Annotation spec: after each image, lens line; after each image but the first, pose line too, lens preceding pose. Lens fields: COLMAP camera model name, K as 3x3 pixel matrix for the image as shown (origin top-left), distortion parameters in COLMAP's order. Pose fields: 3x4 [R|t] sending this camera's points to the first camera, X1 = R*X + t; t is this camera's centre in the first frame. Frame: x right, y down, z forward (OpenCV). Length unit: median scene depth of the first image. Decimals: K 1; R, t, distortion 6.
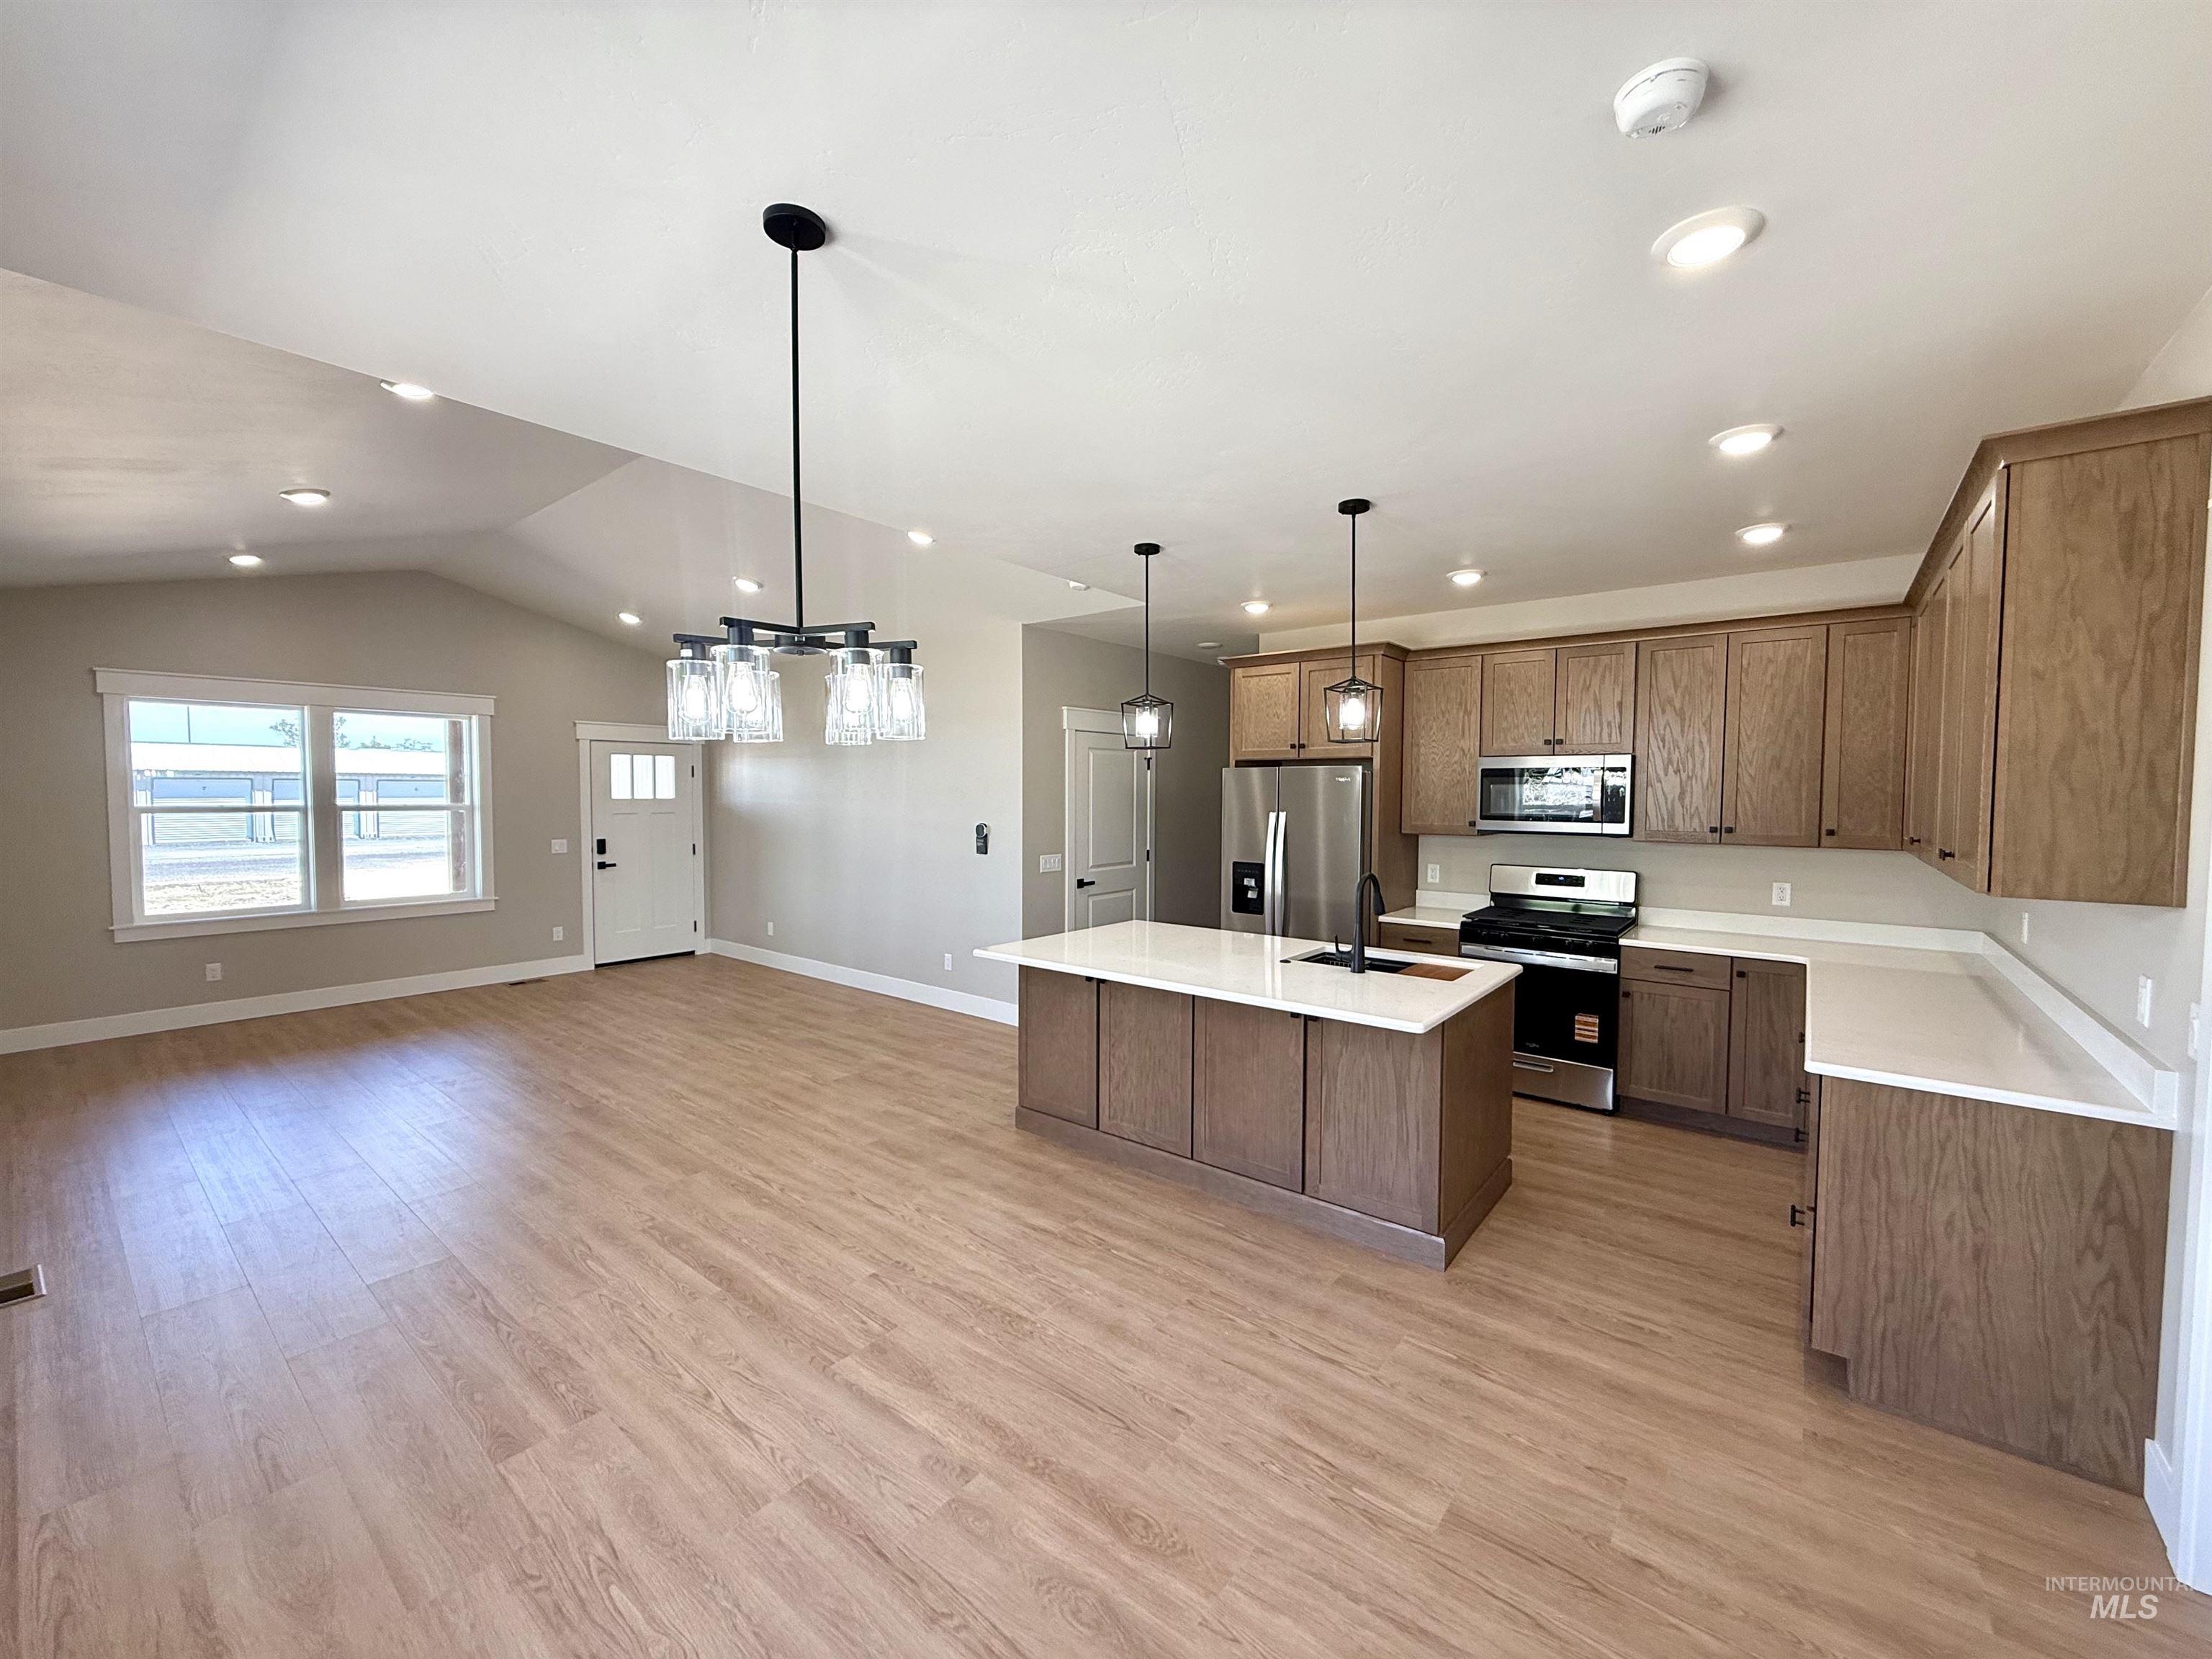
lens RADIAL K [[879.2, 0, 1098.1], [0, 879.2, 828.7], [0, 0, 1]] dist [-0.003102, 0.000729]
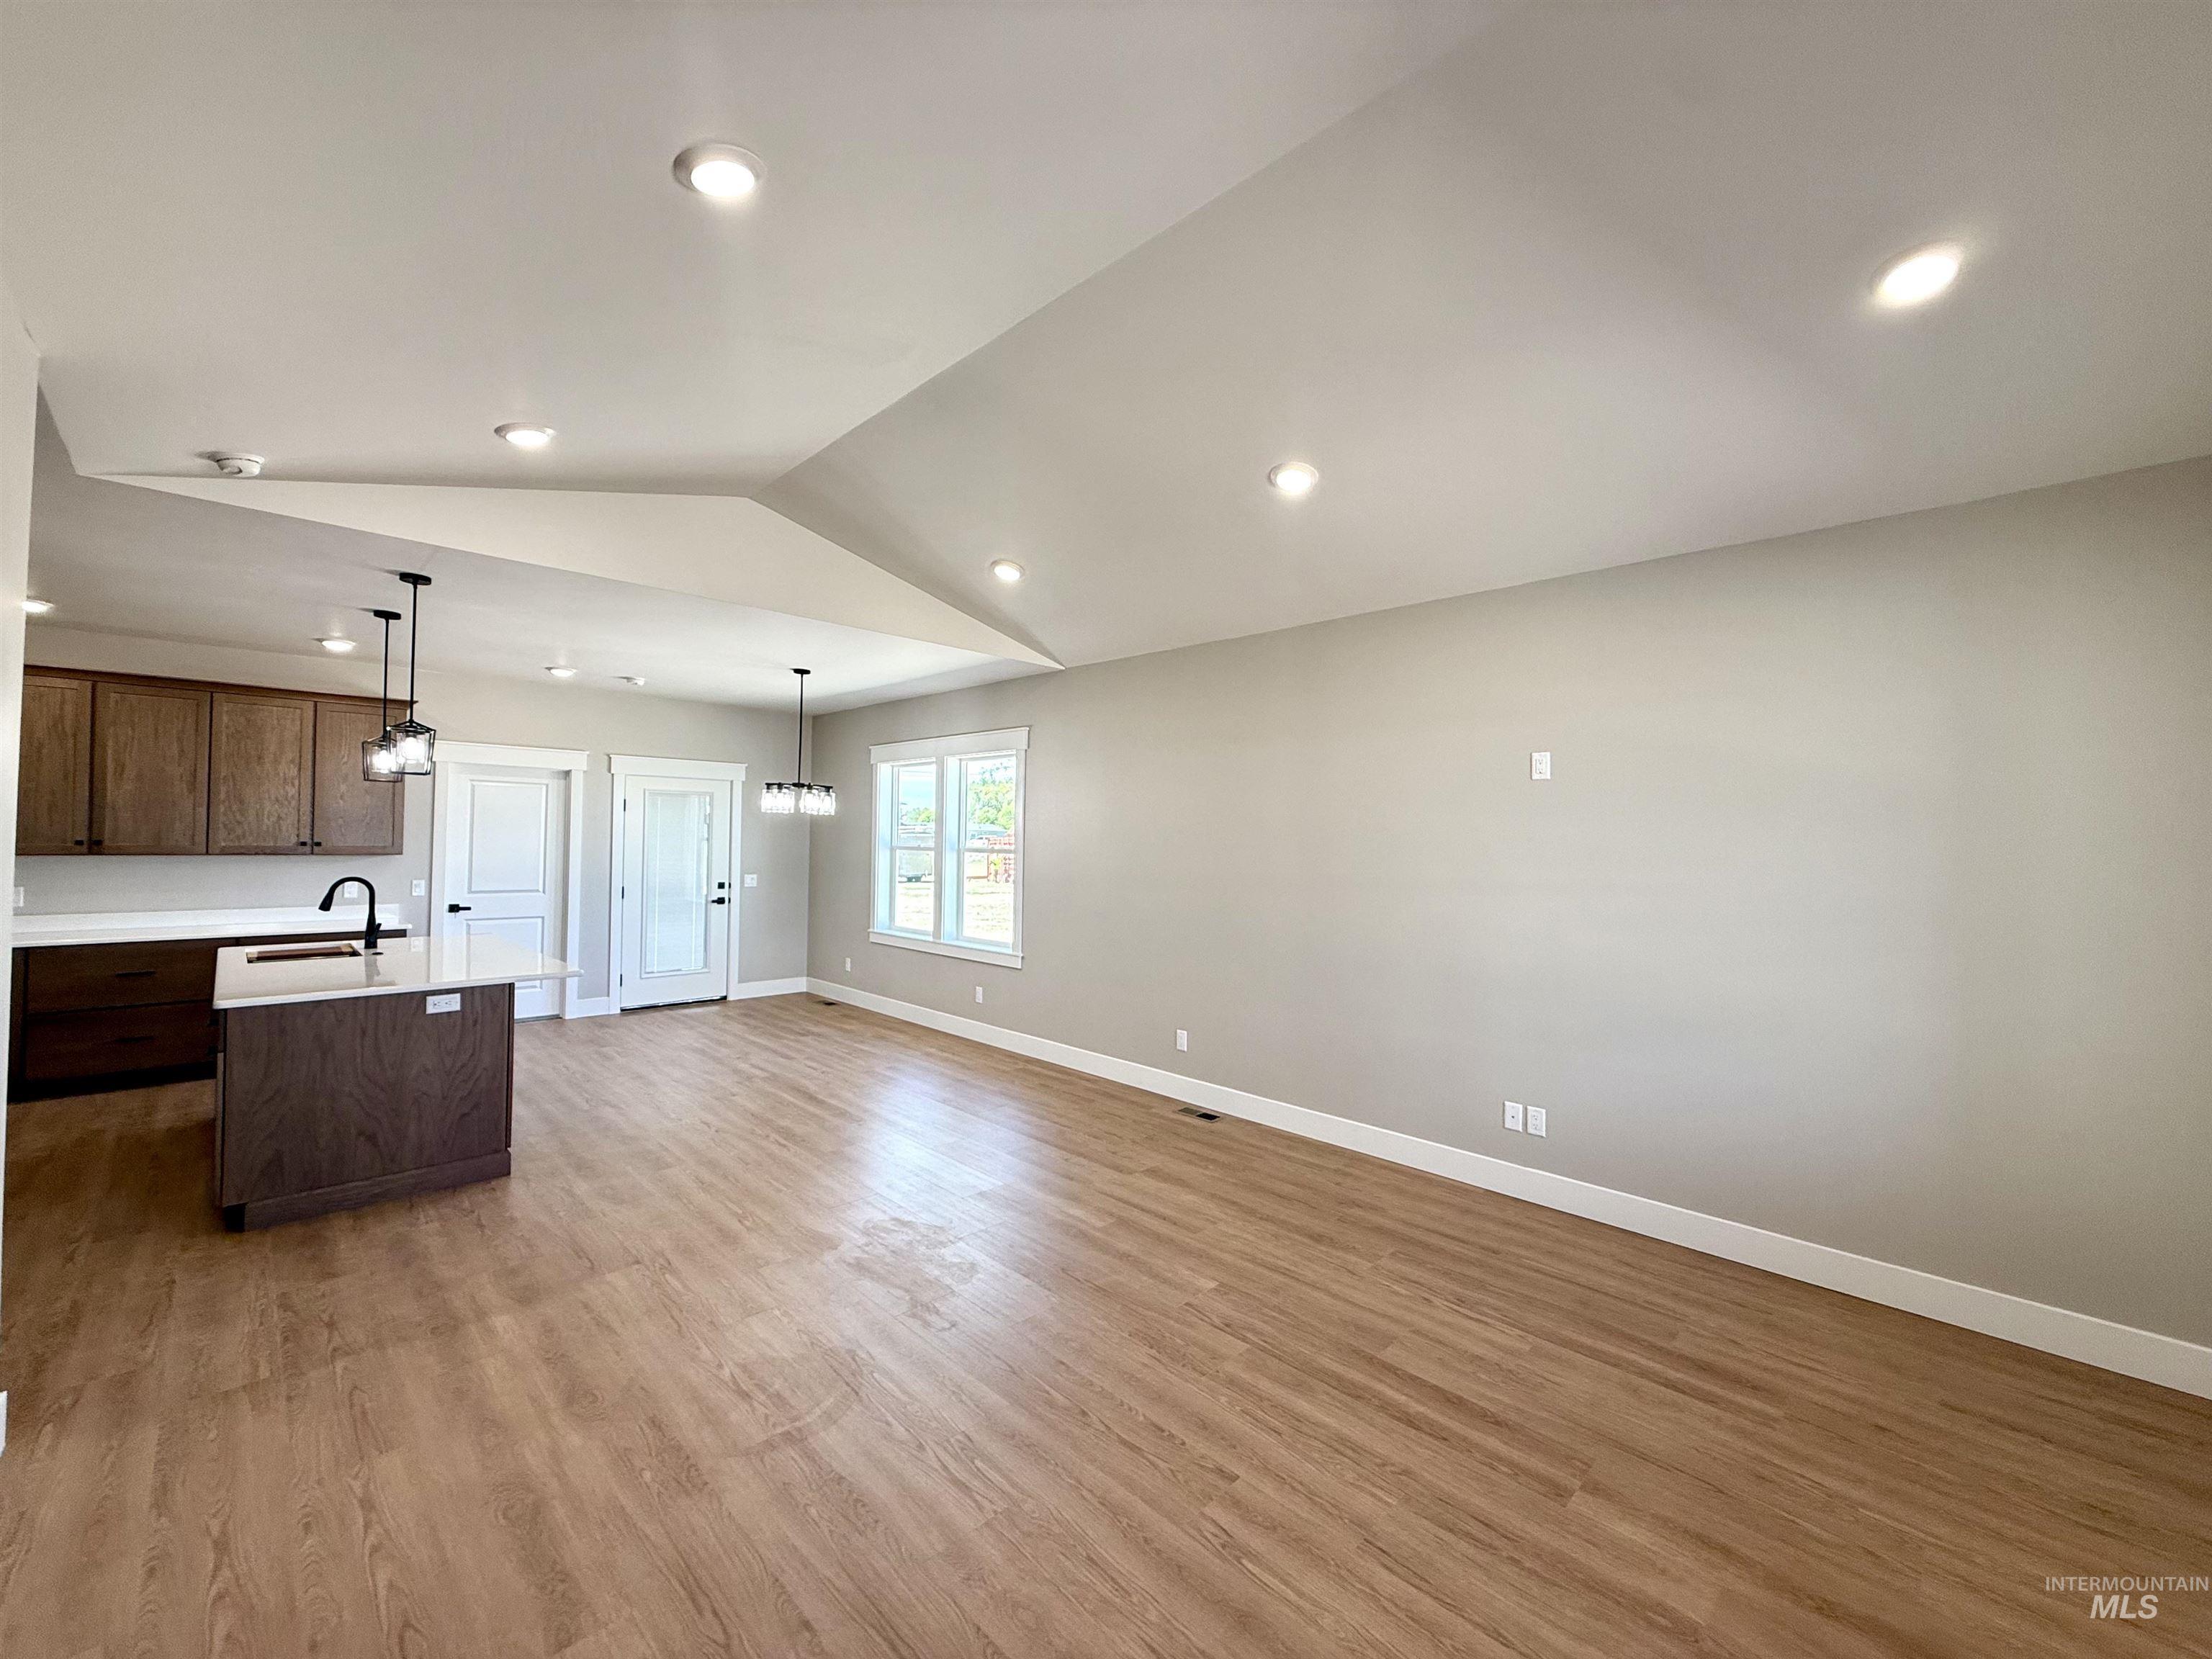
lens RADIAL K [[879.2, 0, 1094.0], [0, 879.2, 827.1], [0, 0, 1]] dist [-0.003102, 0.000729]
pose [[-0.993171, -0.019074, 0.115095, -1.011281], [-0.015857, 0.999459, 0.028803, -0.085507], [-0.115583, 0.026782, -0.992937, 2.296339]]
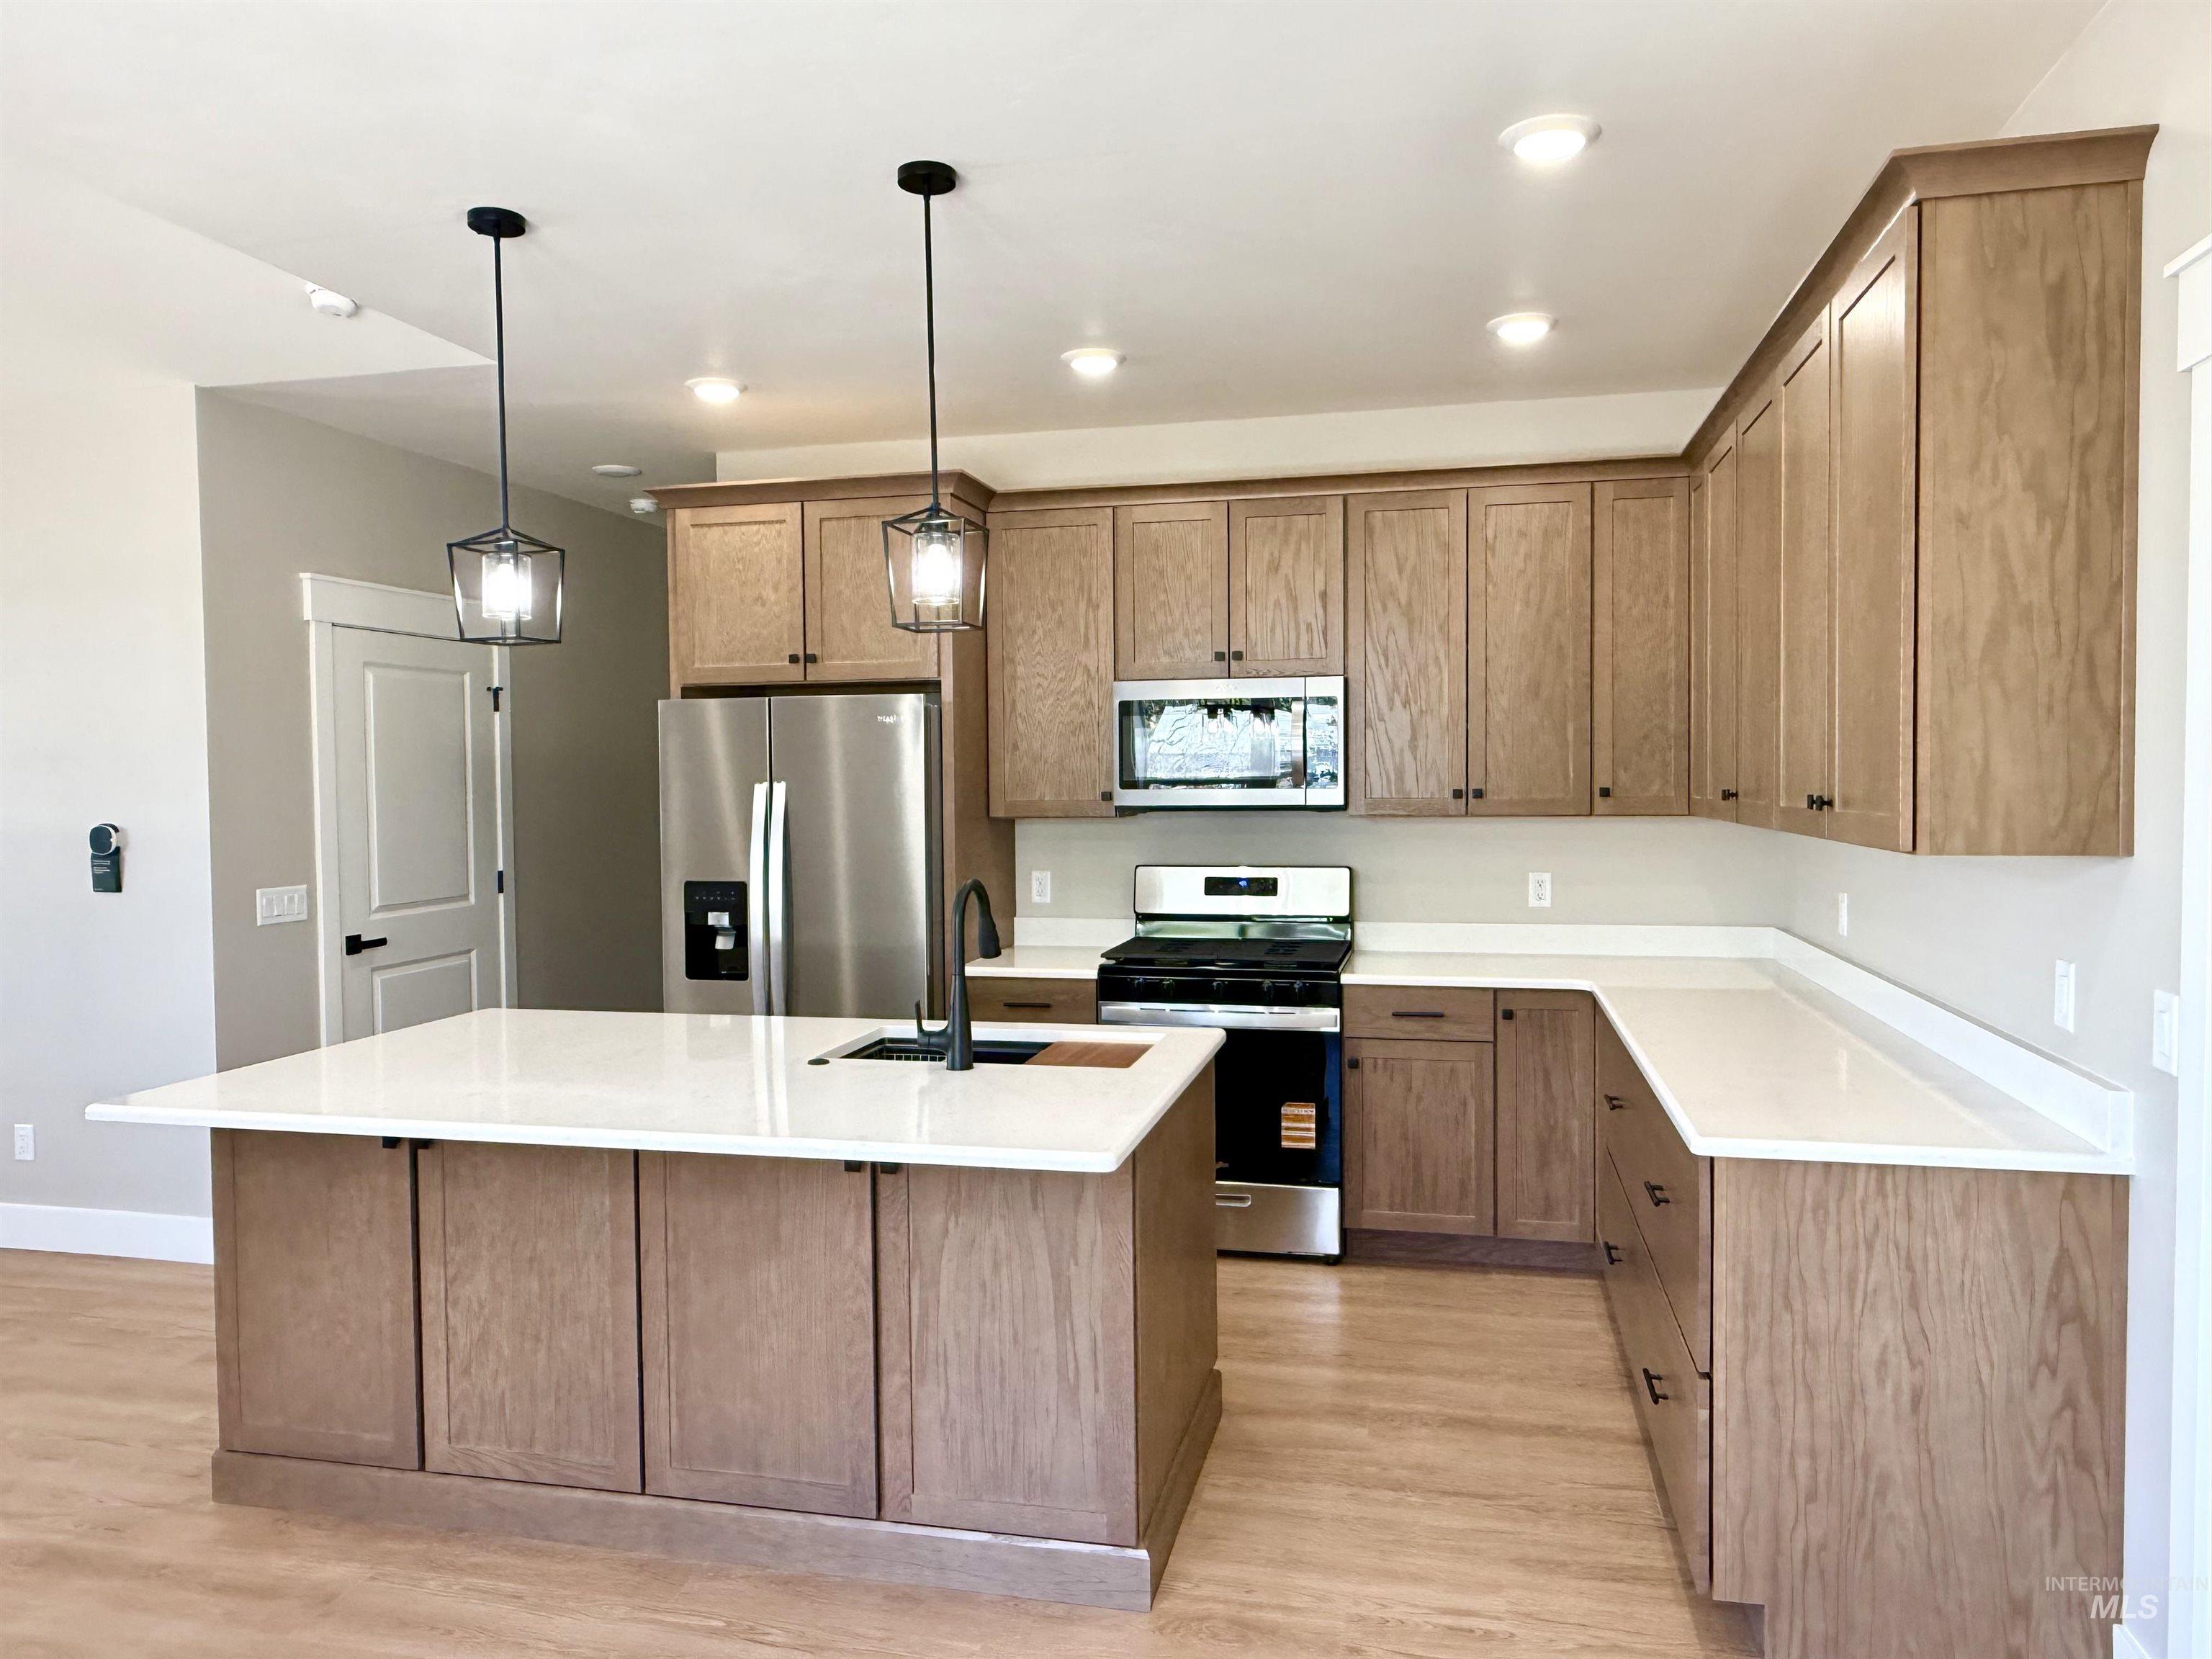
lens RADIAL K [[1504.4, 0, 1099.9], [0, 1504.4, 825.1], [0, 0, 1]] dist [-0.004673, 0.005886]
pose [[0.900446, -0.027552, 0.434094, -0.014660], [0.032203, 0.999476, -0.003362, 0.024839], [-0.433774, 0.017007, 0.900861, 0.158759]]
